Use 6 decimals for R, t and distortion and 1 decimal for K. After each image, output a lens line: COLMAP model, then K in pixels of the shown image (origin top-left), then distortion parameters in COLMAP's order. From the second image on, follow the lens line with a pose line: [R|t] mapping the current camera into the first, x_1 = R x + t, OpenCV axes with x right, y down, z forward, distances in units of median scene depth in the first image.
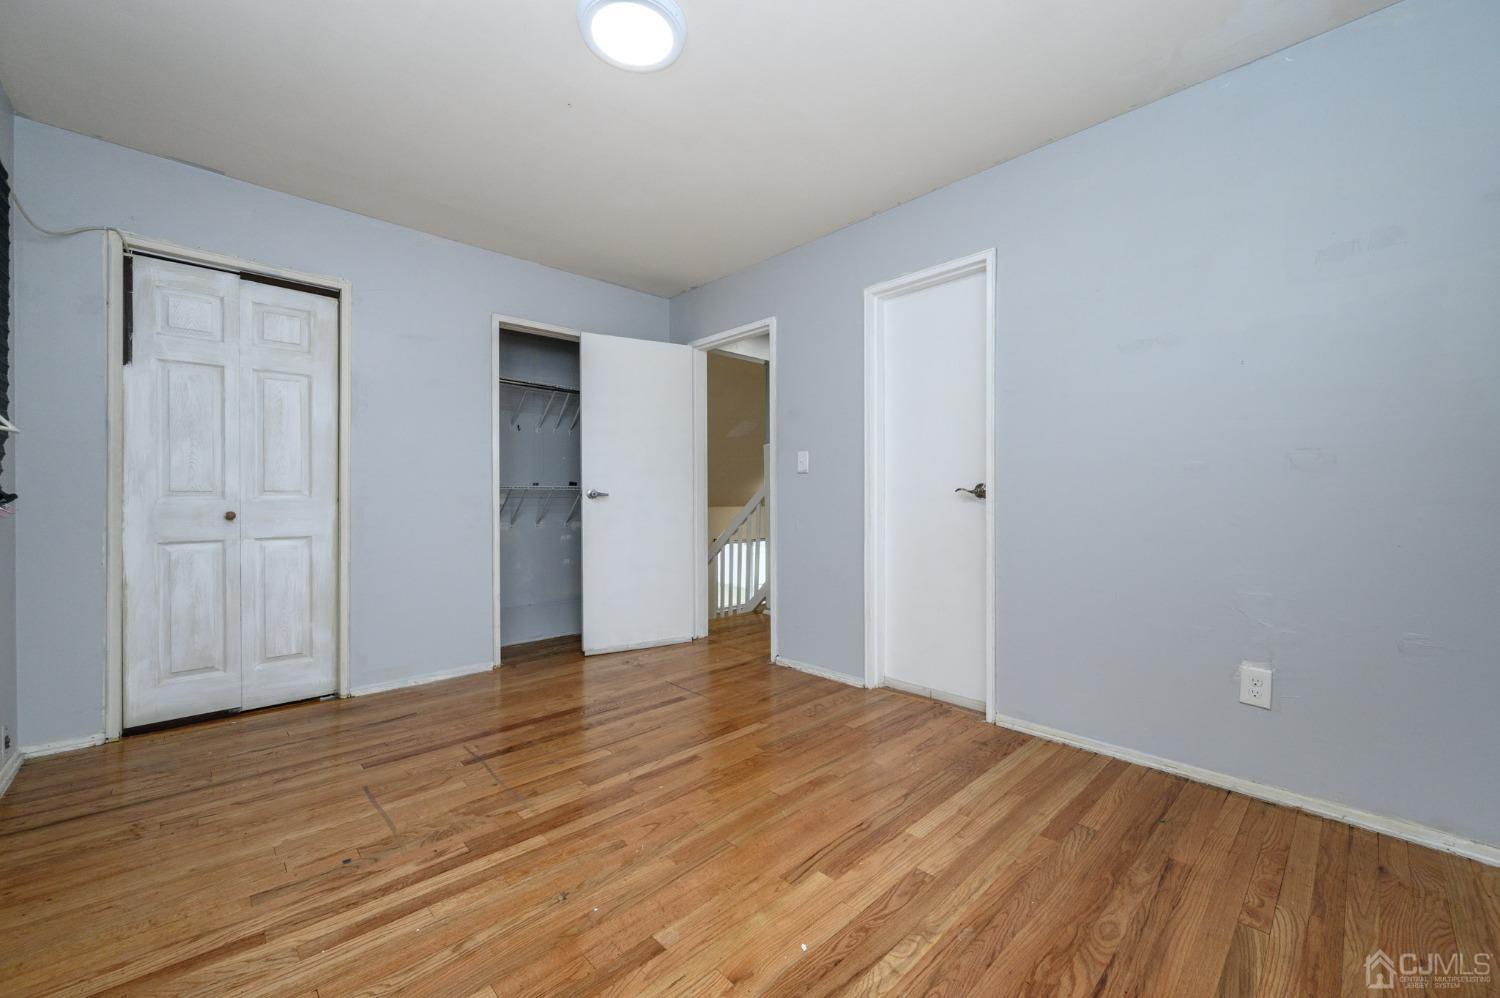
lens RADIAL K [[591.1, 0, 751.7], [0, 591.1, 496.3], [0, 0, 1]] dist [0.001760, 0.000070]
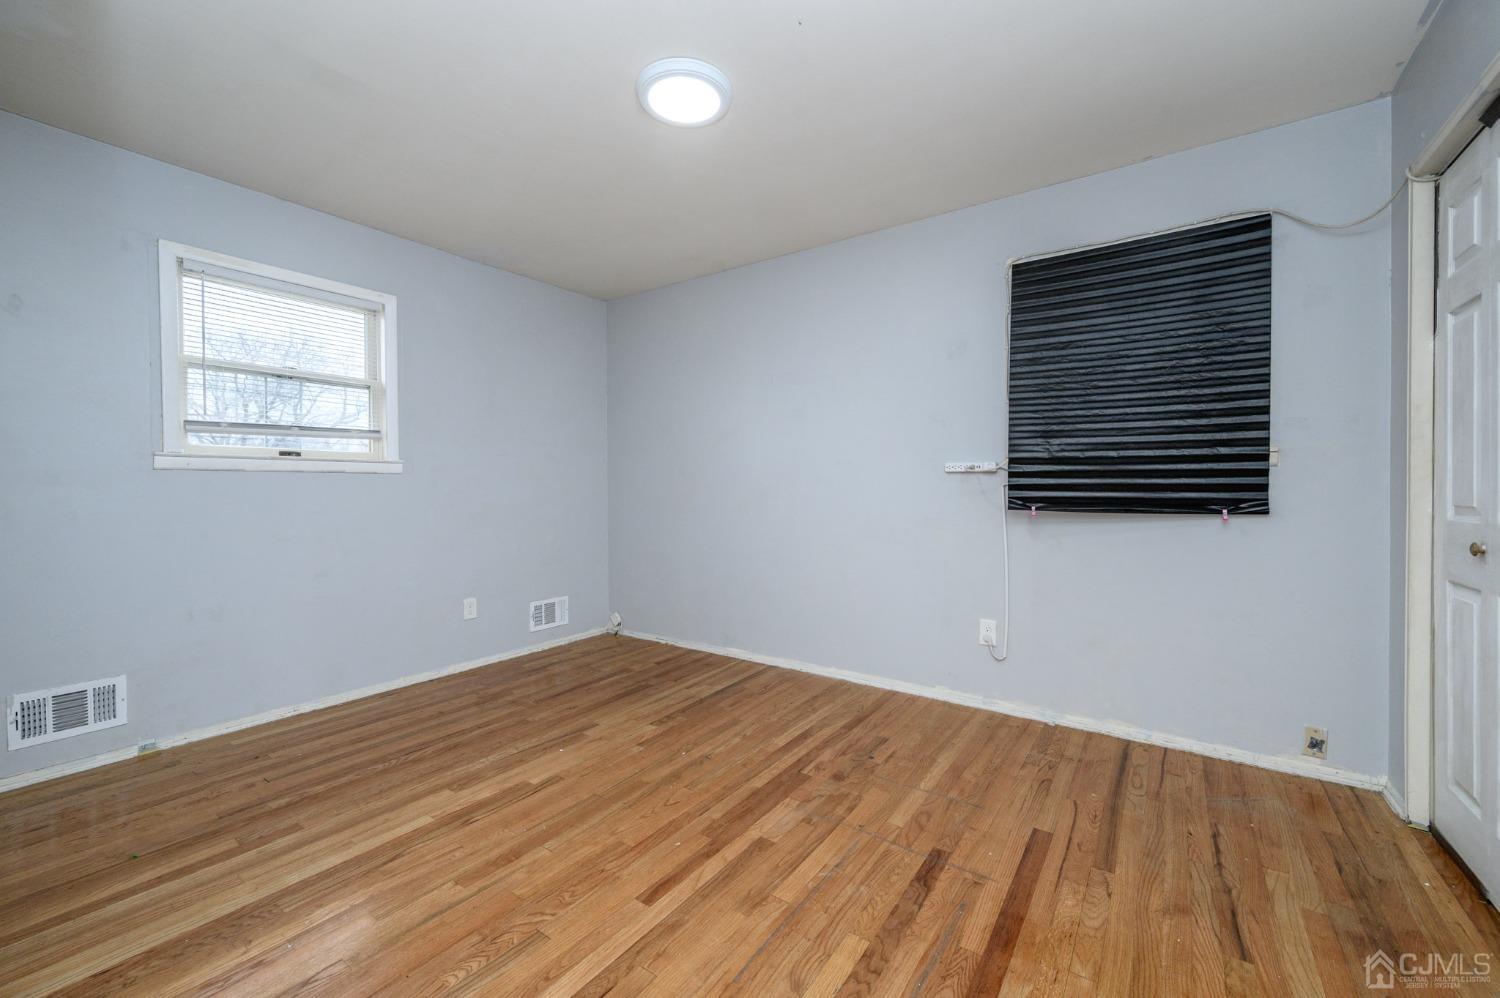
lens RADIAL K [[591.1, 0, 749.0], [0, 591.1, 490.4], [0, 0, 1]] dist [0.001760, 0.000070]
pose [[-0.981661, 0.006209, -0.190533, -0.107980], [0.003764, 0.999906, 0.013191, -0.056266], [0.190597, 0.012232, -0.981592, 2.211516]]
